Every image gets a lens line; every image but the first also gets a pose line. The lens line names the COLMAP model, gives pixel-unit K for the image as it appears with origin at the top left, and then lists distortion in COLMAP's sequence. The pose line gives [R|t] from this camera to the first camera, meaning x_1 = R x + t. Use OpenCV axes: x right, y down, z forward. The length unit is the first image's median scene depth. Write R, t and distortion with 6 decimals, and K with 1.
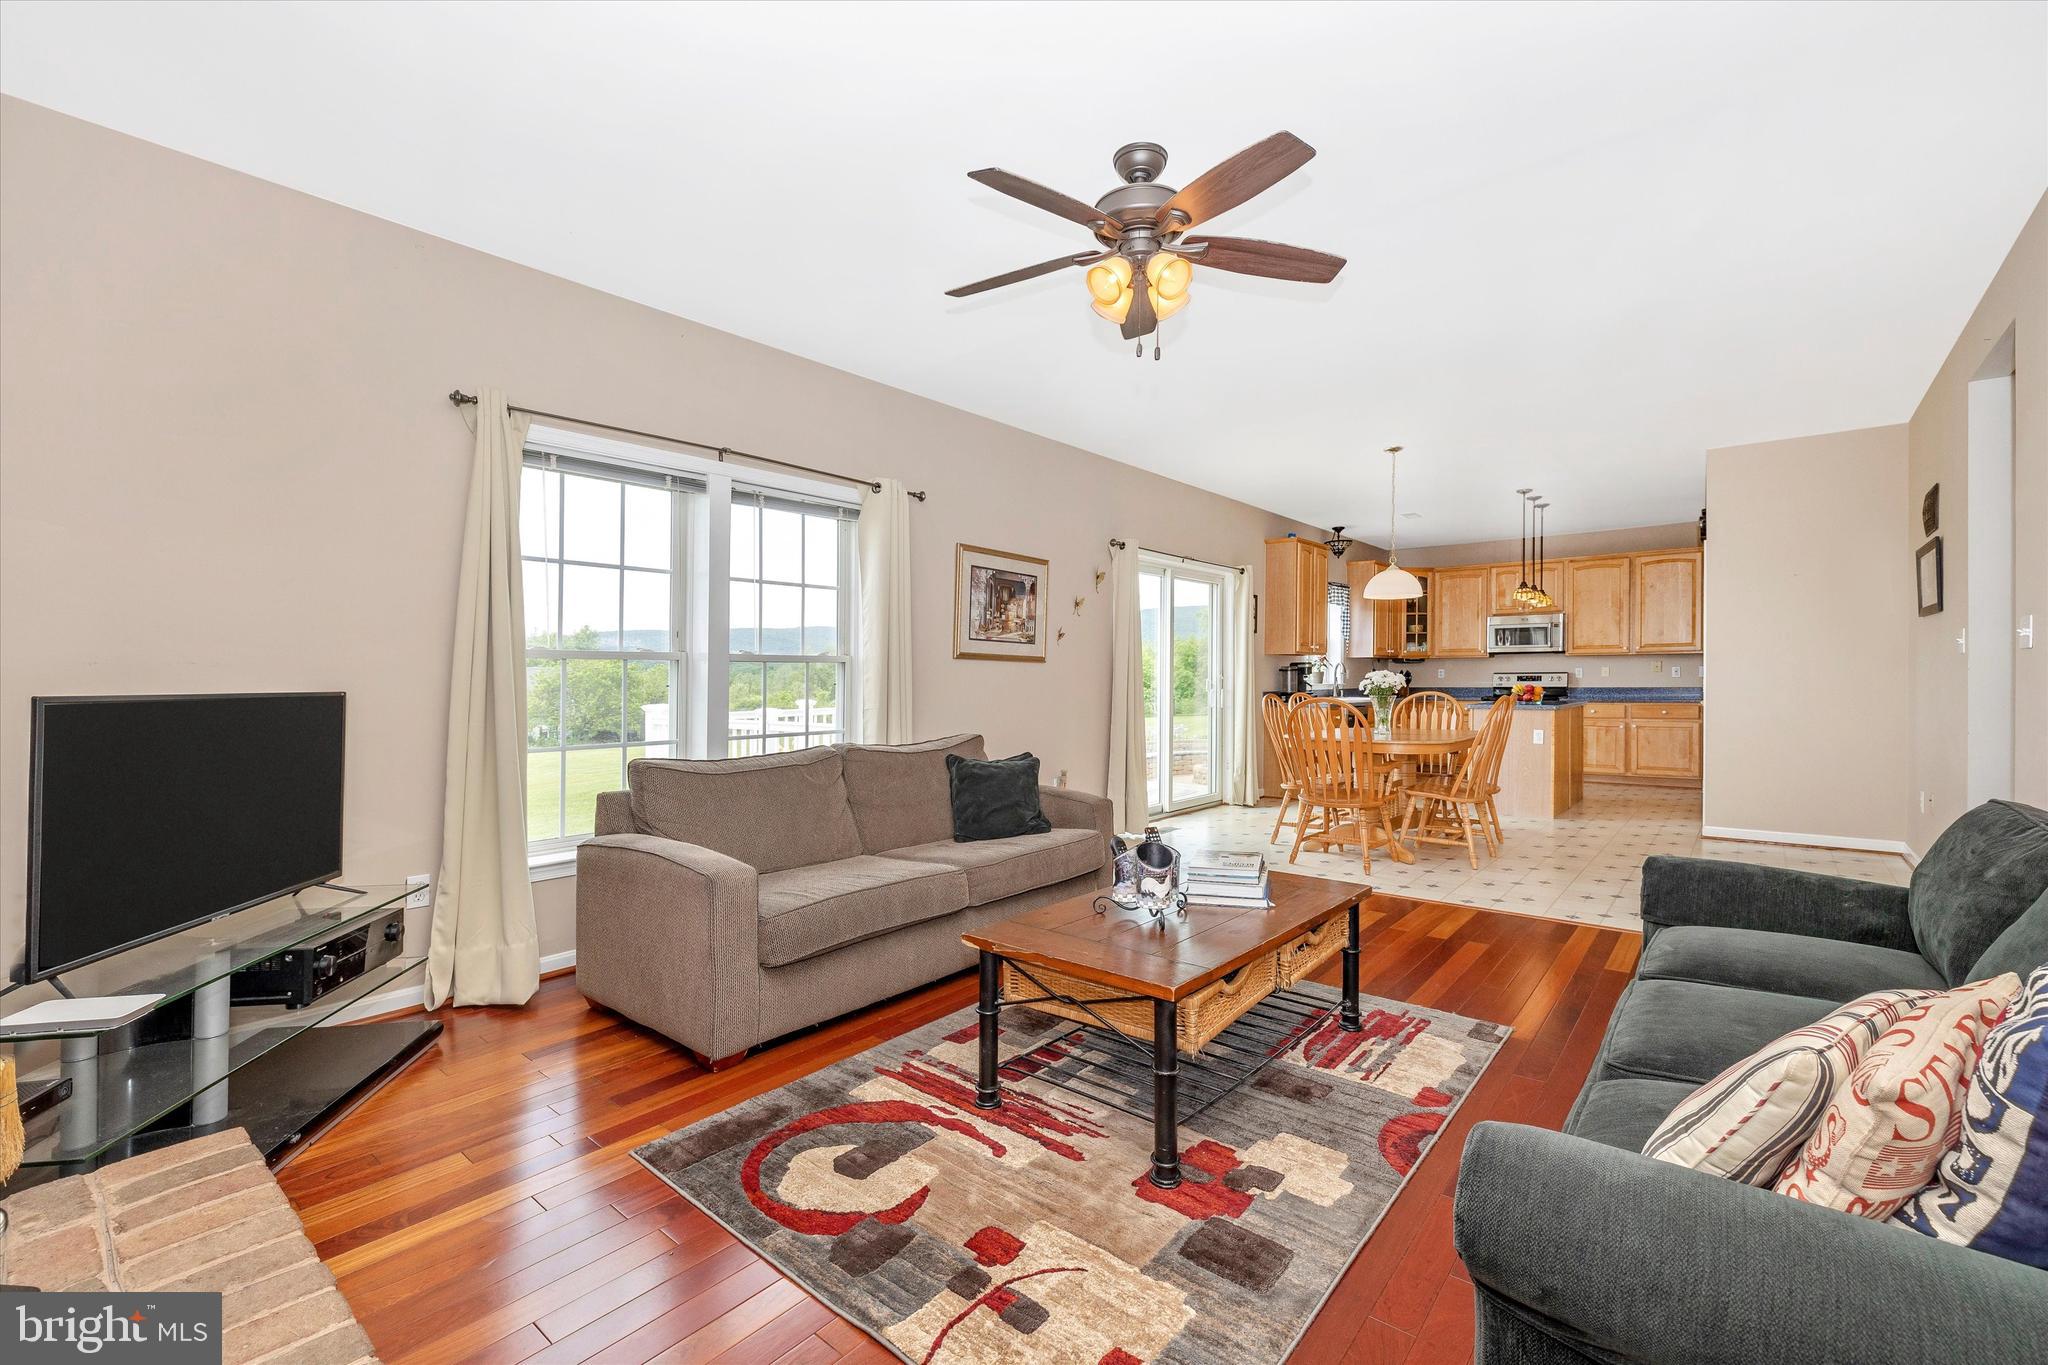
lens RADIAL K [[851.5, 0, 1026.6], [0, 851.5, 678.1], [0, 0, 1]] dist [-0.001491, 0.000410]
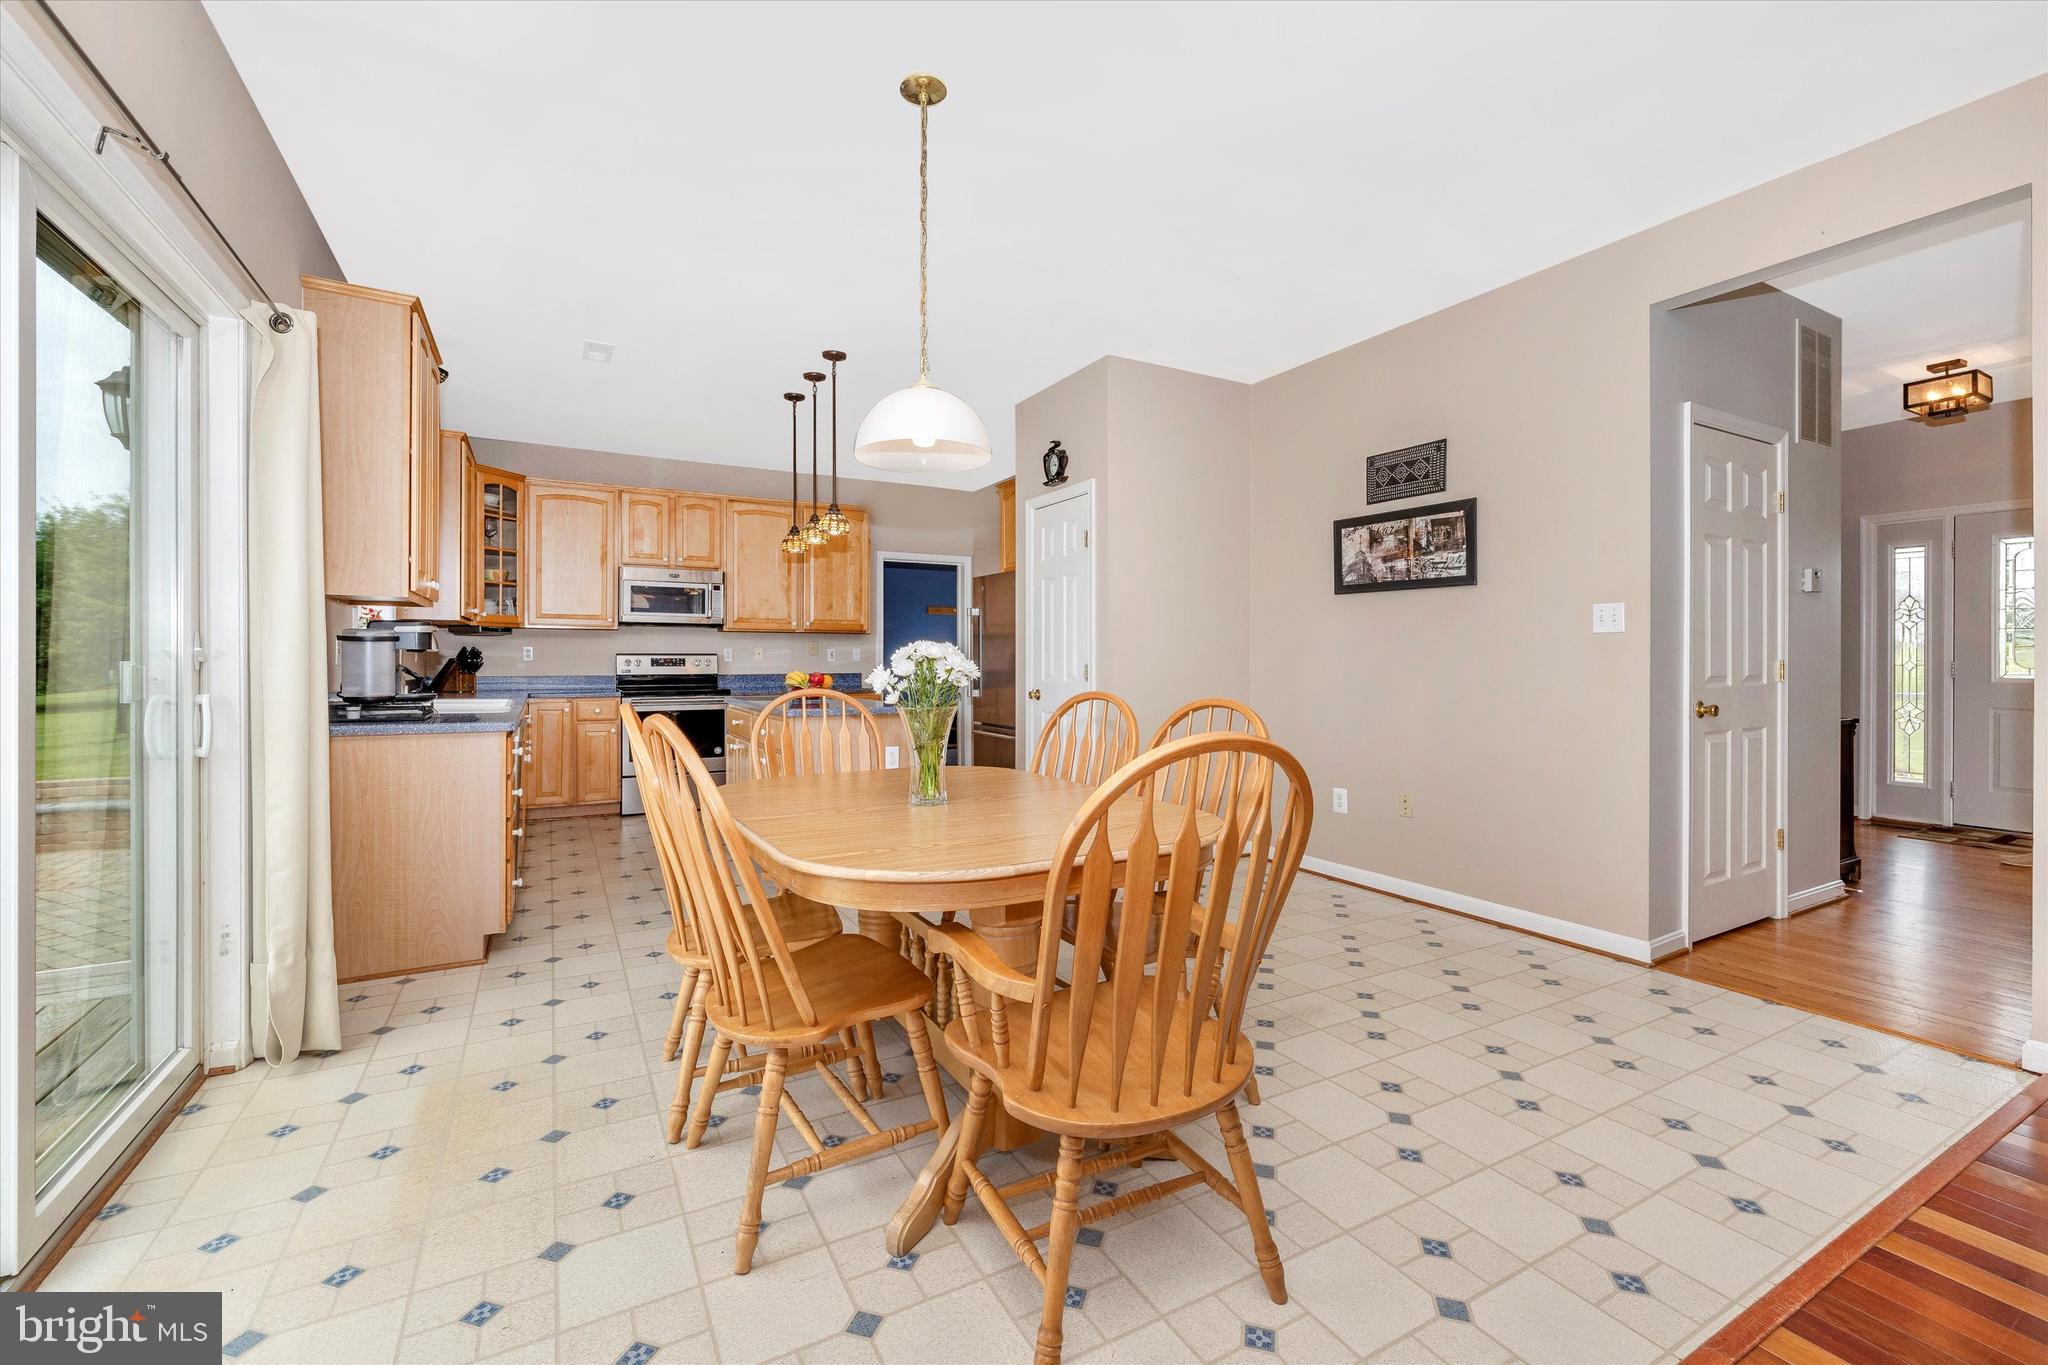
lens RADIAL K [[851.5, 0, 1026.9], [0, 851.5, 663.9], [0, 0, 1]] dist [-0.001491, 0.000410]
pose [[0.350601, 0.007892, 0.936492, 0.041928], [-0.005213, 0.999965, -0.006475, 0.005109], [-0.936510, -0.002612, 0.350630, 0.503712]]
